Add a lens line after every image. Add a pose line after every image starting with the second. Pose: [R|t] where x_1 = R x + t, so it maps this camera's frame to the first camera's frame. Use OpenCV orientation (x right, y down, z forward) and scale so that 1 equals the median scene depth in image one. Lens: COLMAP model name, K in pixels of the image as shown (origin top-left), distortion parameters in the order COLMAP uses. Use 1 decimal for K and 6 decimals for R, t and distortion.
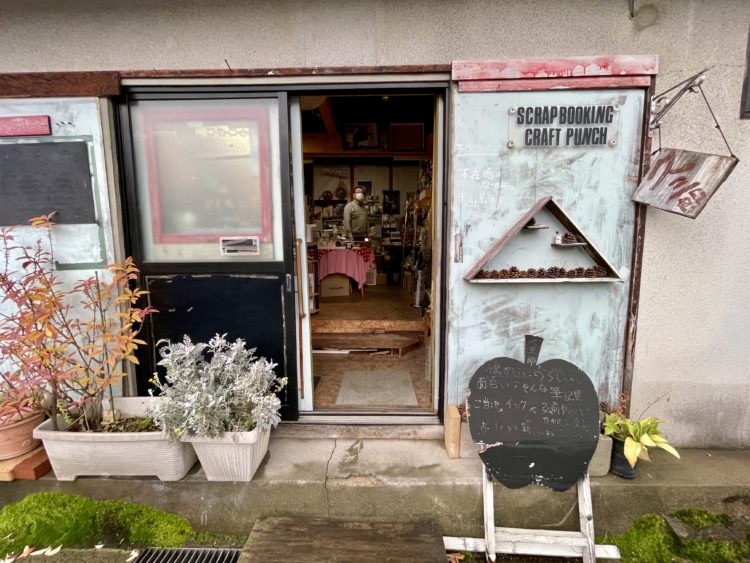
lens RADIAL K [[300.4, 0, 372.7], [0, 300.4, 280.9], [0, 0, 1]] dist [-0.002880, 0.000362]
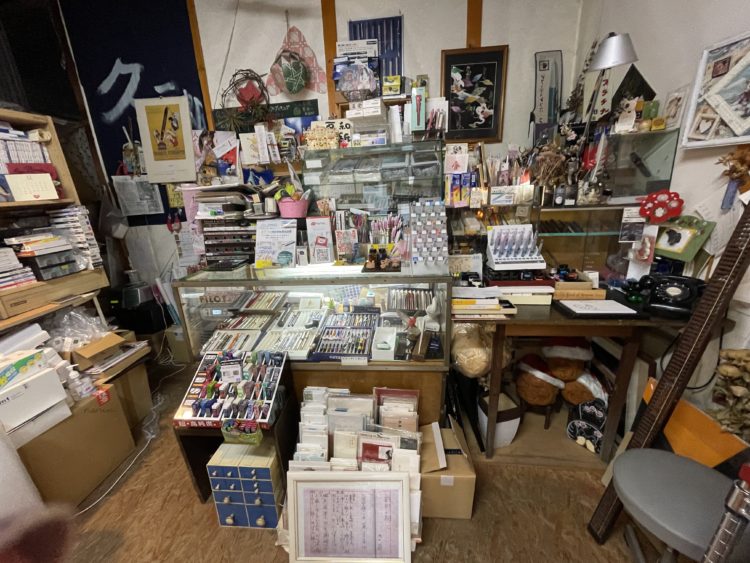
lens RADIAL K [[300.4, 0, 374.5], [0, 300.4, 280.4], [0, 0, 1]] dist [-0.002880, 0.000362]
pose [[0.991543, -0.006133, -0.129631, 0.006975], [0.029298, 0.983674, 0.177561, -0.154269], [0.126425, -0.179857, 0.975535, 0.721153]]
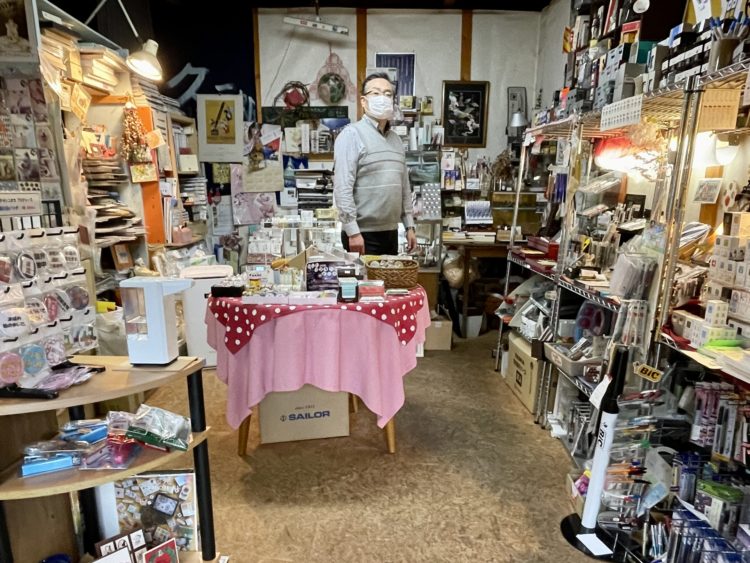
lens RADIAL K [[553.7, 0, 370.7], [0, 553.7, 331.5], [0, 0, 1]] dist [0.005064, -0.014835]
pose [[0.998751, 0.020954, -0.045366, -0.019651], [-0.014087, 0.989079, 0.146709, -0.096602], [0.047945, -0.145887, 0.988139, 0.283016]]
